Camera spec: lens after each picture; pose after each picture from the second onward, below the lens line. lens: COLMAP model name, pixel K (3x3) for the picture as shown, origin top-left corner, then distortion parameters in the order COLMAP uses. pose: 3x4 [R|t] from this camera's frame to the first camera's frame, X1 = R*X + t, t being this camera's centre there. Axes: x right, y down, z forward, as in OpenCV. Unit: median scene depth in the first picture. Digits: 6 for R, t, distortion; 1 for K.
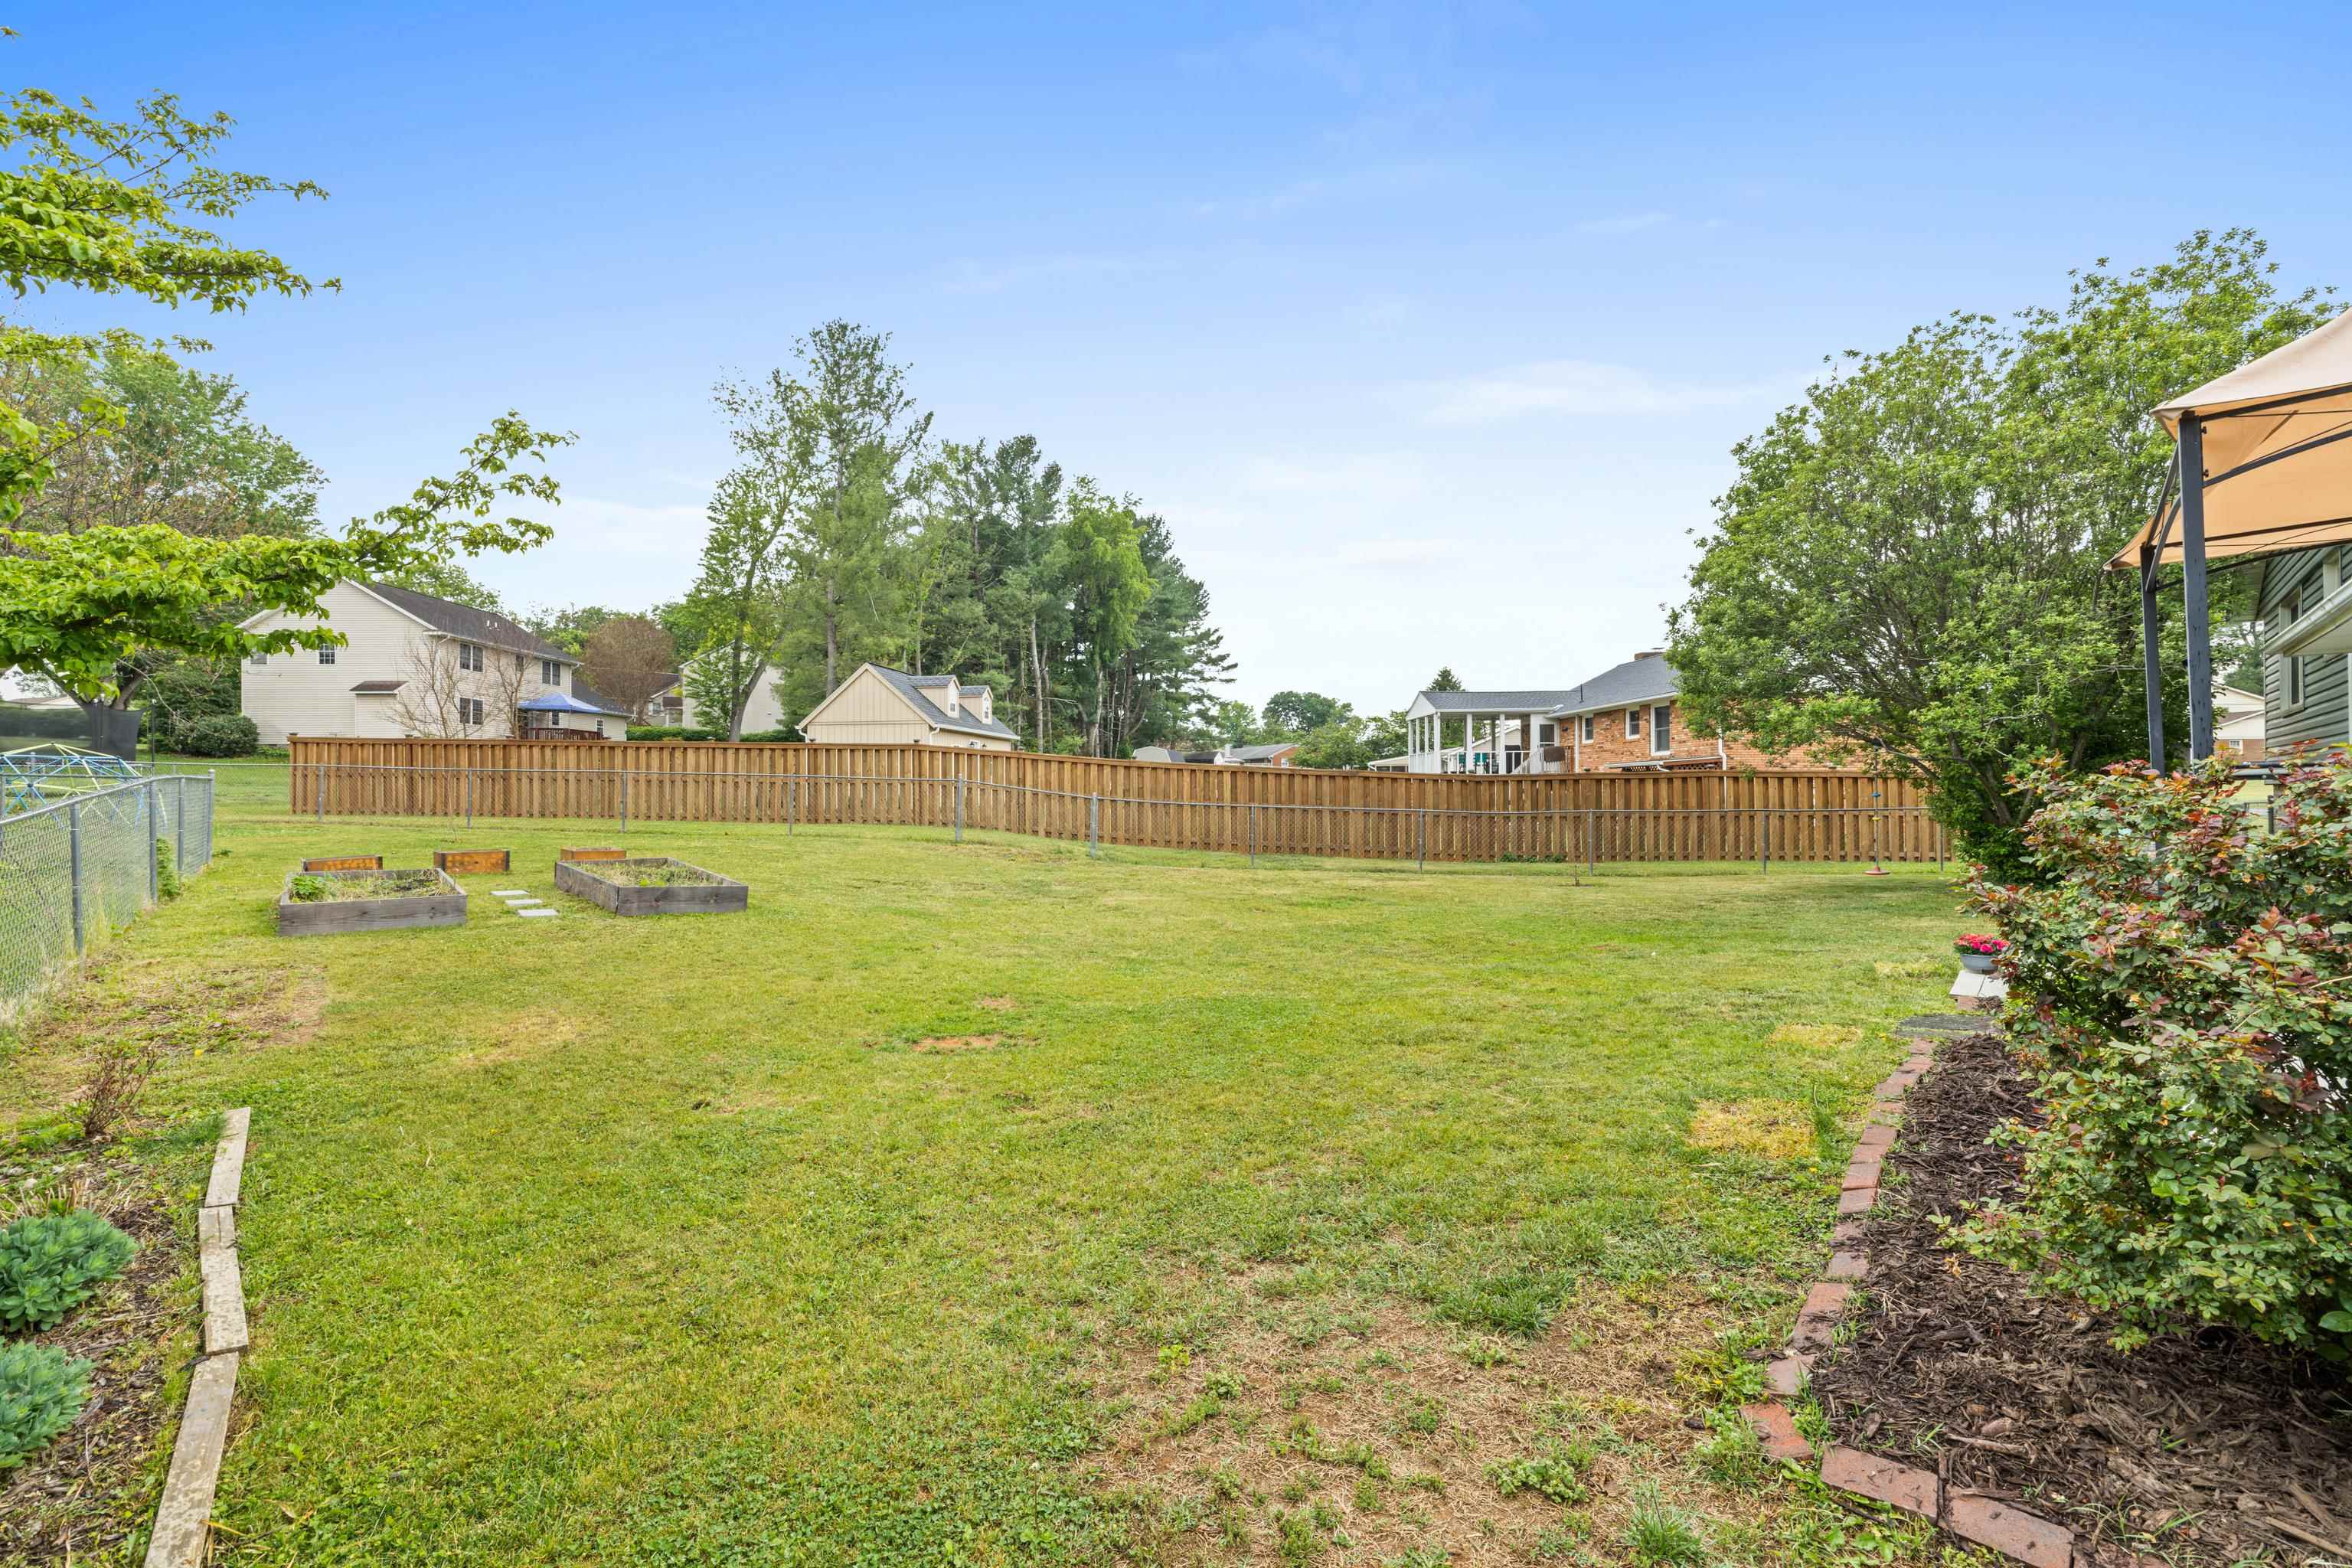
lens RADIAL K [[993.0, 0, 1153.9], [0, 993.0, 789.6], [0, 0, 1]] dist [0.001419, 0.001353]
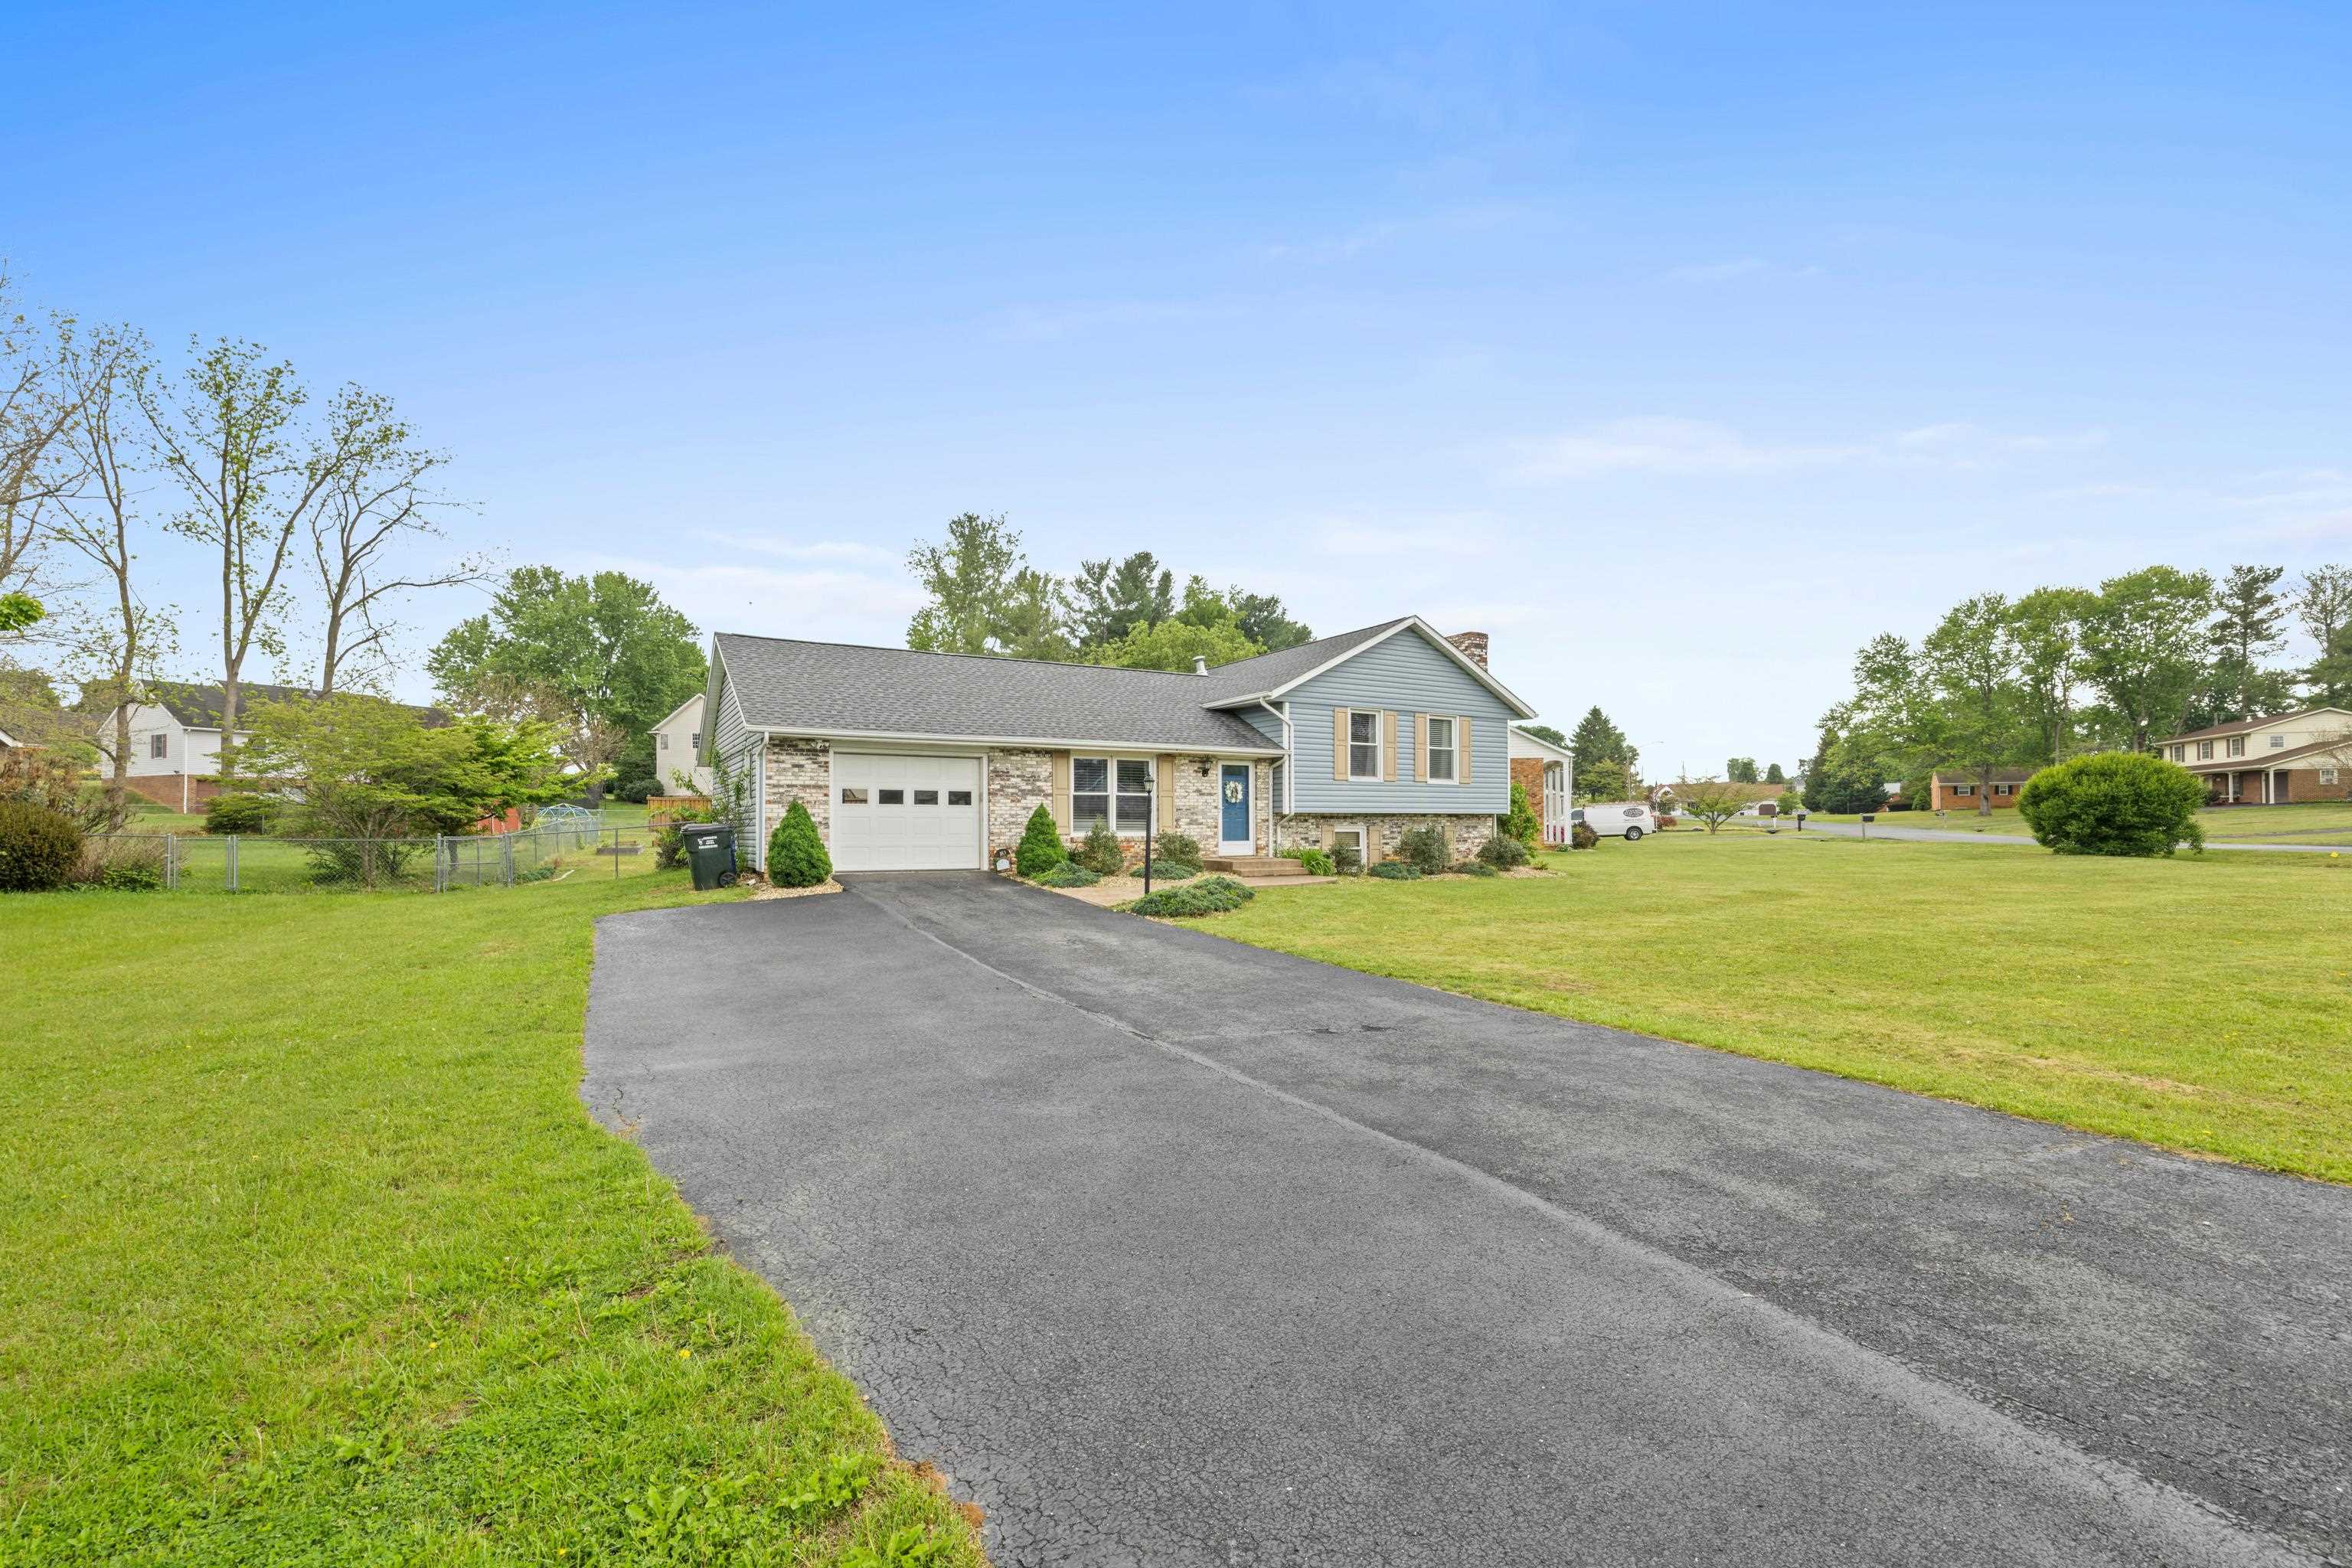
lens RADIAL K [[993.0, 0, 1161.9], [0, 993.0, 831.1], [0, 0, 1]] dist [0.001419, 0.001353]
pose [[0.950225, 0.000407, -0.311565, 0.322622], [0.002325, 0.999962, 0.008399, 0.002201], [0.311557, -0.008705, 0.950188, -0.259115]]
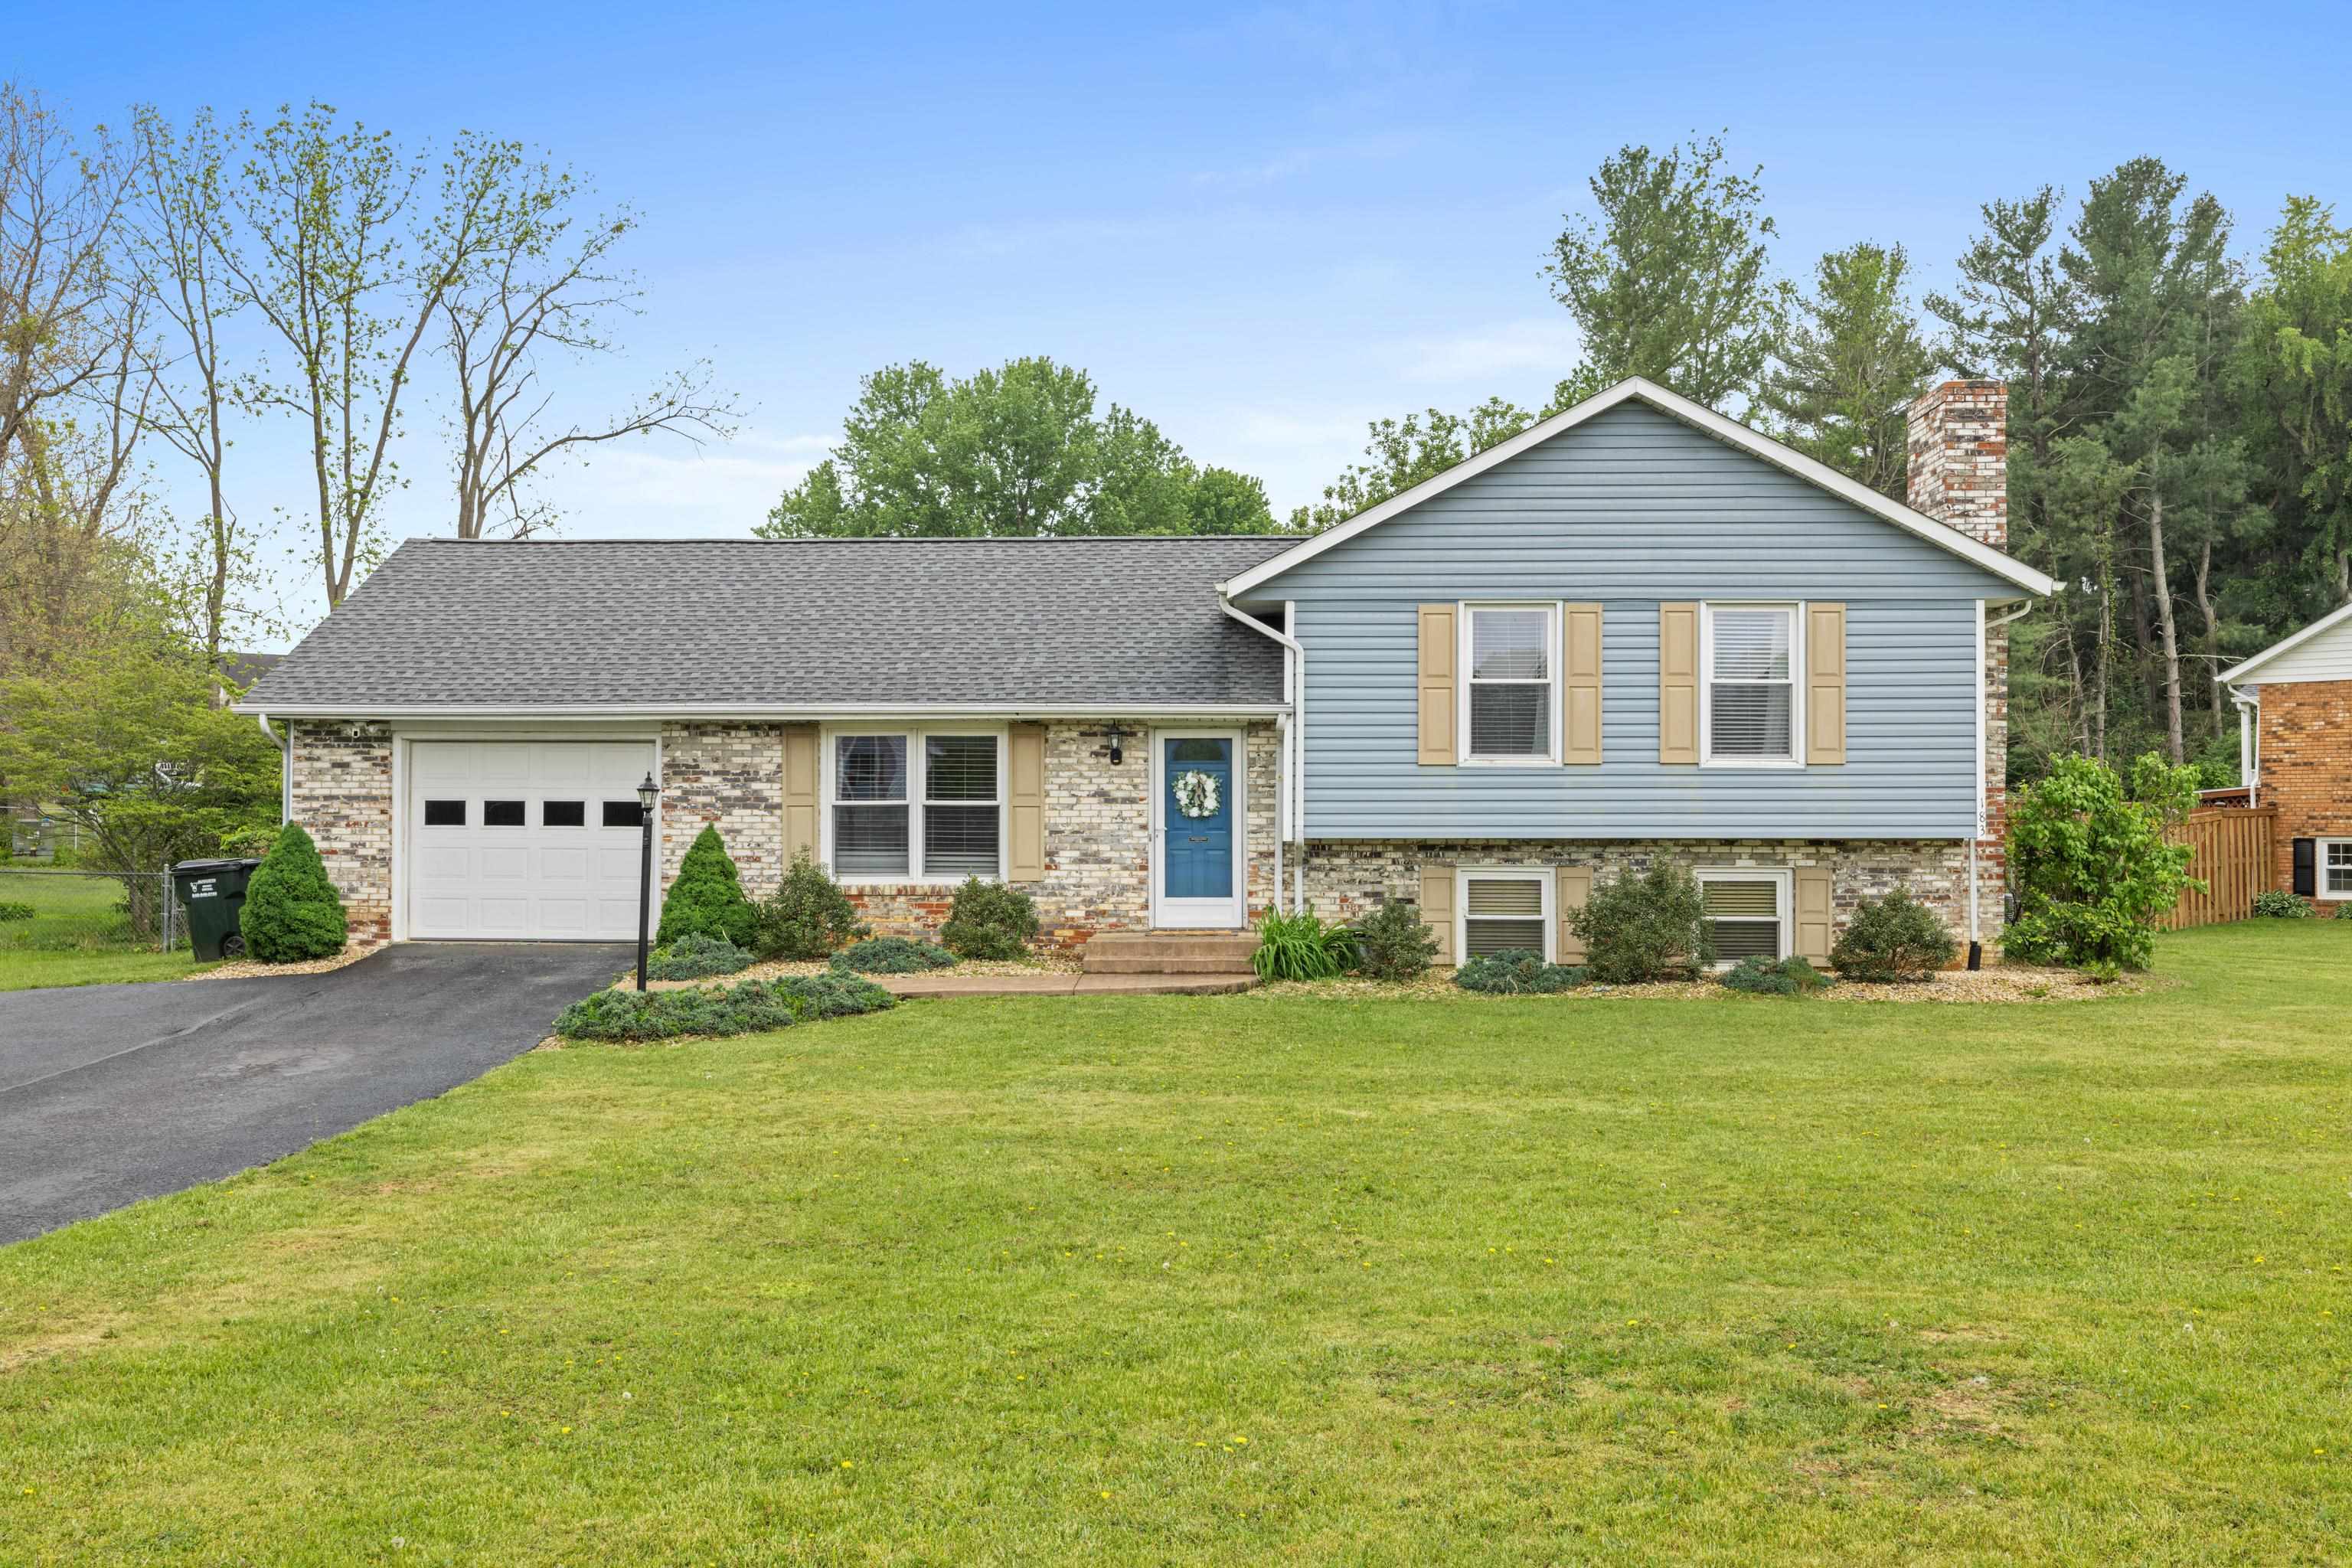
lens RADIAL K [[2303.1, 0, 1171.7], [0, 2303.1, 788.0], [0, 0, 1]] dist [0.002595, 0.000000]
pose [[0.635604, -0.014652, -0.771876, 0.512132], [0.000976, 0.999834, -0.018175, -0.002146], [0.772015, 0.010799, 0.635513, -0.177342]]
